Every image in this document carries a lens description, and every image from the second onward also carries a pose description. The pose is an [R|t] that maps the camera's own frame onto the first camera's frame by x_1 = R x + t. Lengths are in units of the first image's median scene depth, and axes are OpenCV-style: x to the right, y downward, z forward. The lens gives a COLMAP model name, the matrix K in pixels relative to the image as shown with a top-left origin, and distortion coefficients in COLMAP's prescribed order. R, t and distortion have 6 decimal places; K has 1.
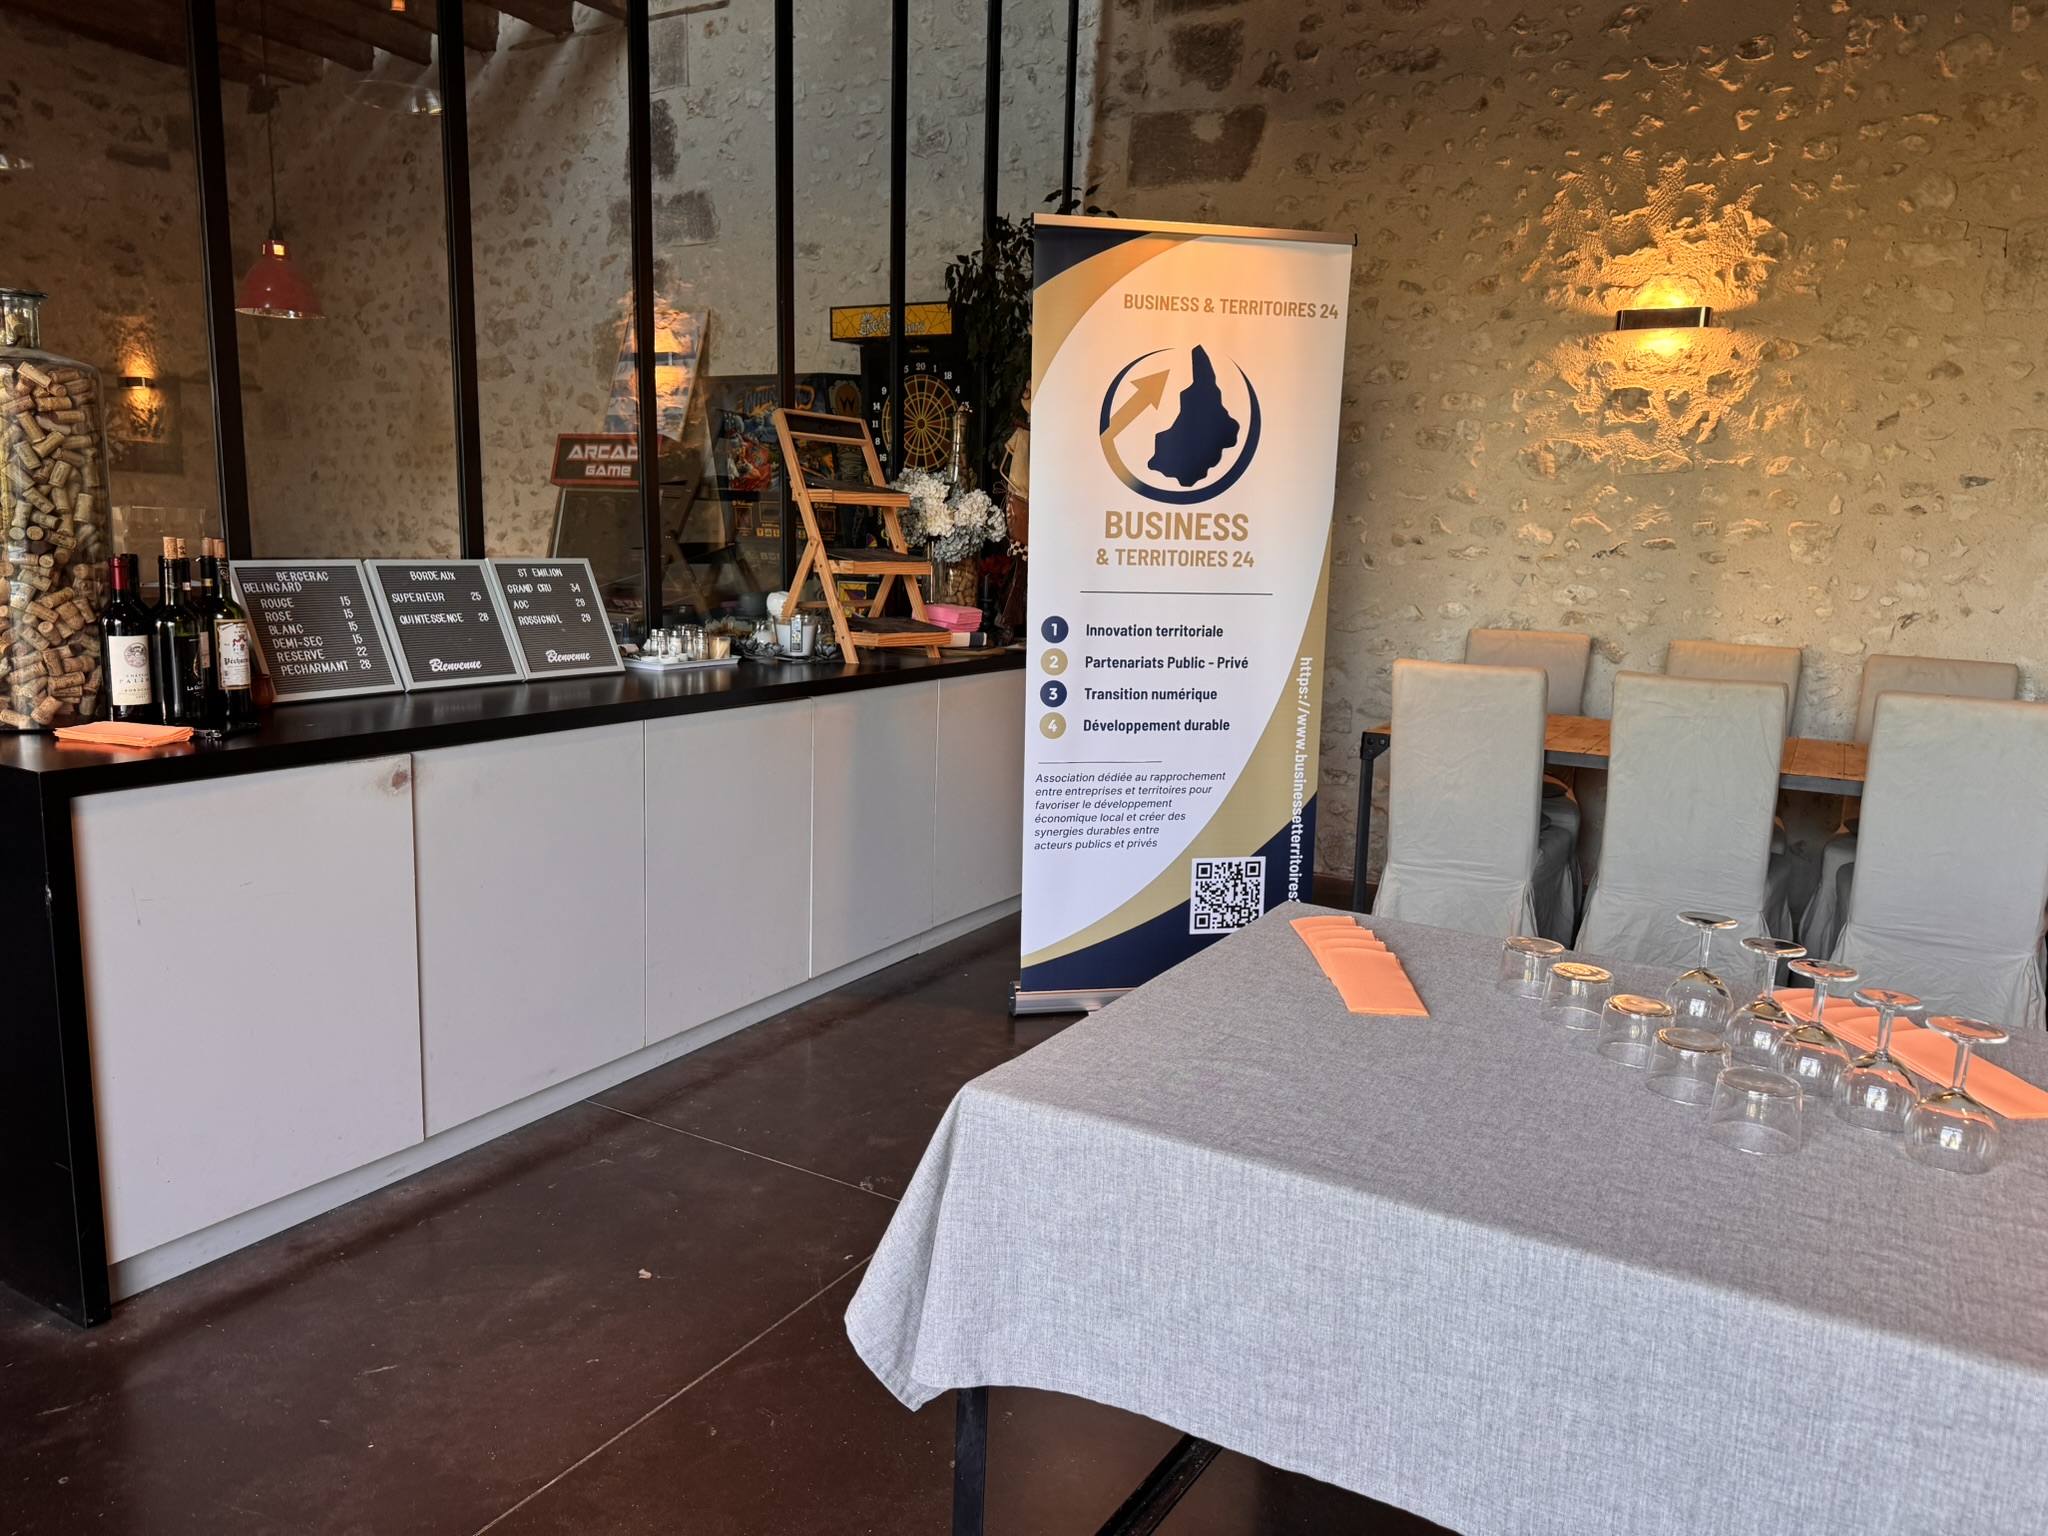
lens RADIAL K [[1462.2, 0, 1013.0], [0, 1462.2, 784.0], [0, 0, 1]] dist [0.013265, -0.011633]
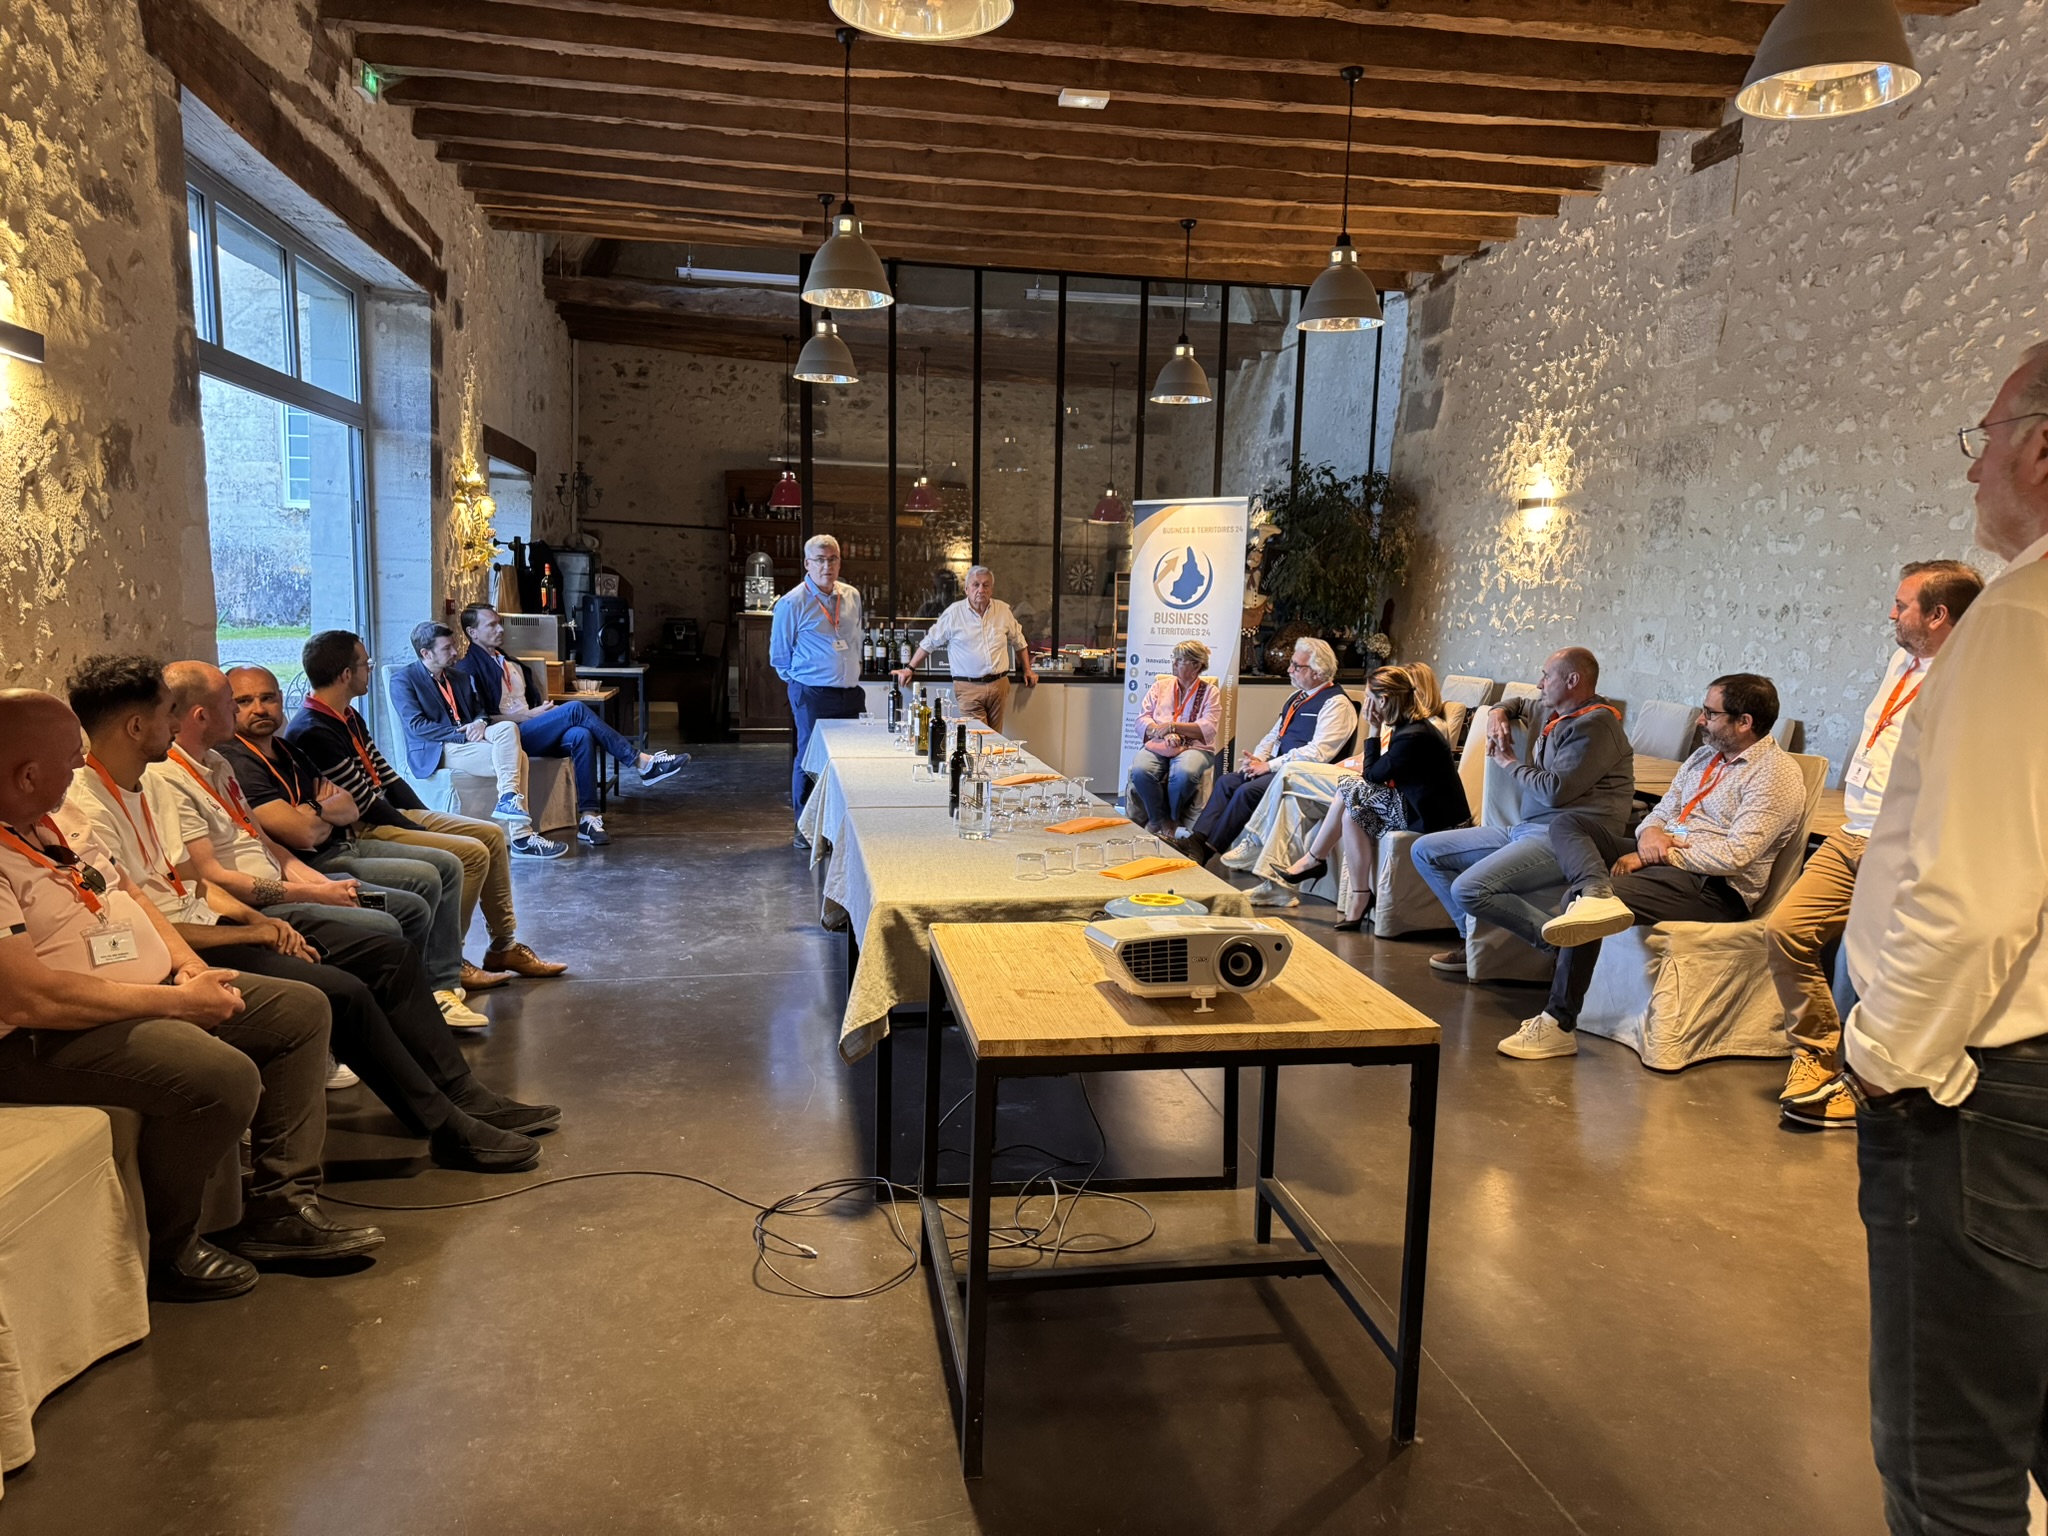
lens RADIAL K [[1462.2, 0, 1013.9], [0, 1462.2, 782.5], [0, 0, 1]] dist [0.013265, -0.011633]
pose [[0.645699, 0.084374, -0.758916, 1.753866], [-0.131889, 0.991262, -0.002007, 0.130501], [0.752116, 0.101389, 0.651185, -0.739763]]
